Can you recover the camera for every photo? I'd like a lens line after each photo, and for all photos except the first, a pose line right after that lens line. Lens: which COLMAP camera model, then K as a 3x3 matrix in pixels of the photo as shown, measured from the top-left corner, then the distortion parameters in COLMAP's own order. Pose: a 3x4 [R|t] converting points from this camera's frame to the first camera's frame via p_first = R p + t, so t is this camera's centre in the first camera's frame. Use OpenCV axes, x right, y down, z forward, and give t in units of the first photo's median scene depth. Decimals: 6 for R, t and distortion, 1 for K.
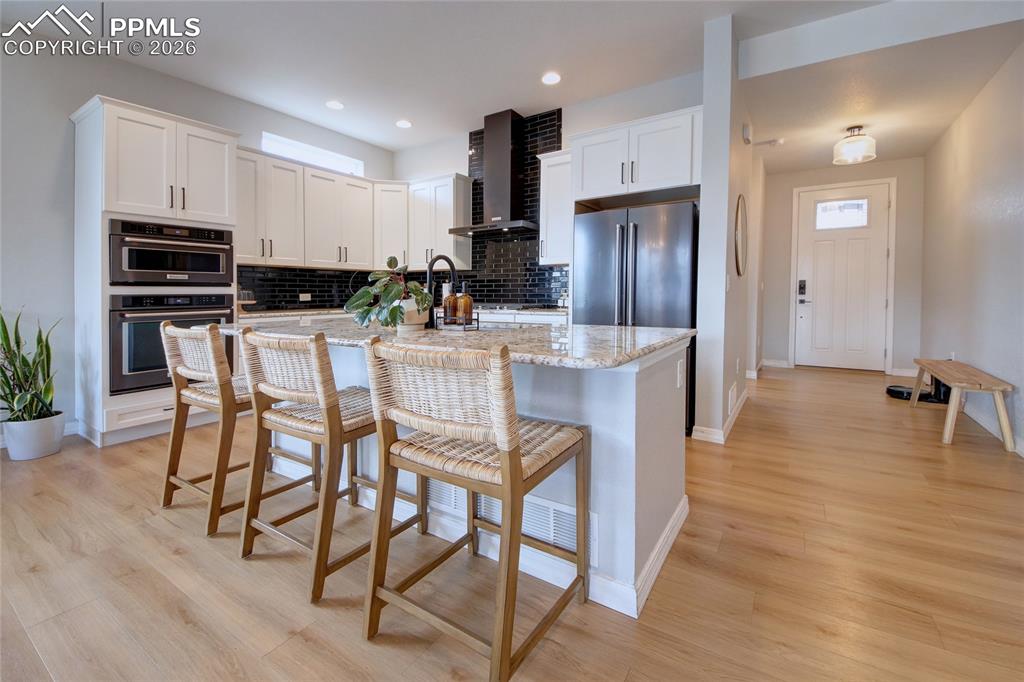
lens RADIAL K [[453.4, 0, 489.6], [0, 453.4, 294.3], [0, 0, 1]] dist [-0.005212, -0.001511]
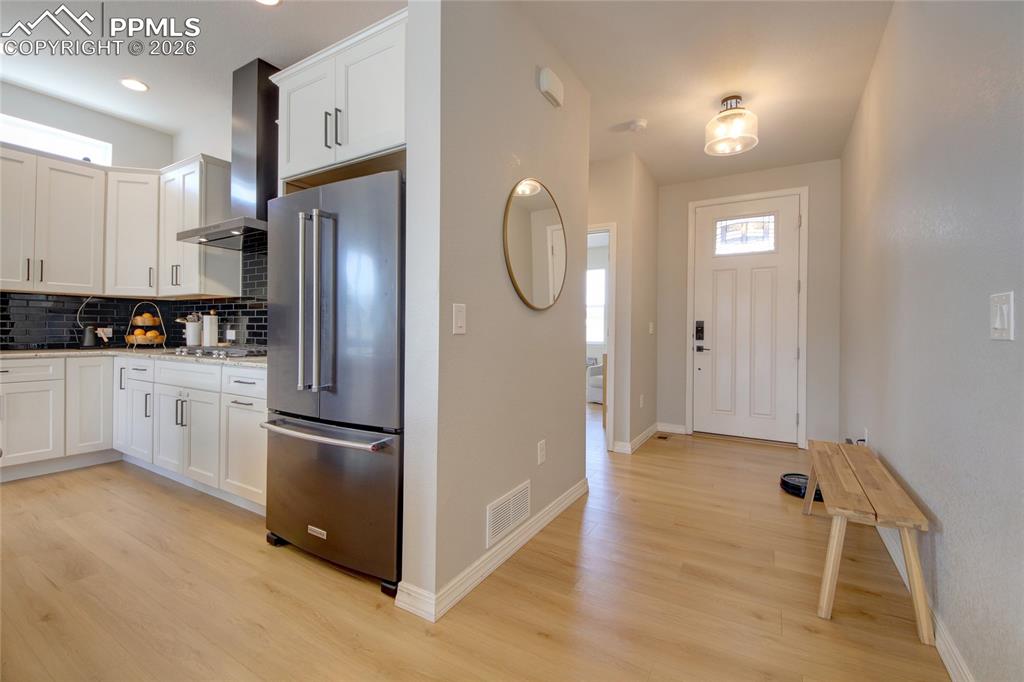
lens RADIAL K [[468.2, 0, 500.9], [0, 468.2, 316.6], [0, 0, 1]] dist [-0.021810, -0.003535]
pose [[0.997306, 0.020082, 0.070555, 0.349724], [-0.017322, 0.999069, -0.039515, -0.001765], [-0.071283, 0.038187, 0.996725, 0.279398]]
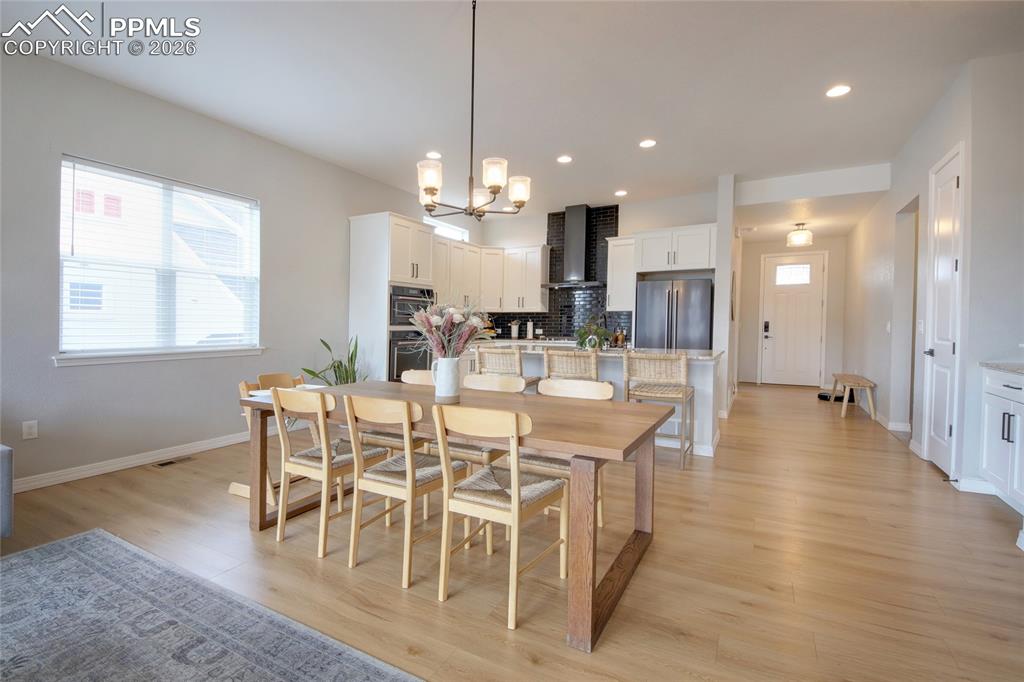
lens RADIAL K [[468.2, 0, 517.3], [0, 468.2, 333.3], [0, 0, 1]] dist [-0.021810, -0.003535]
pose [[0.992545, 0.007791, 0.121627, -0.347736], [-0.009604, 0.999851, 0.014322, -0.010615], [-0.121497, -0.015384, 0.992473, -0.471030]]
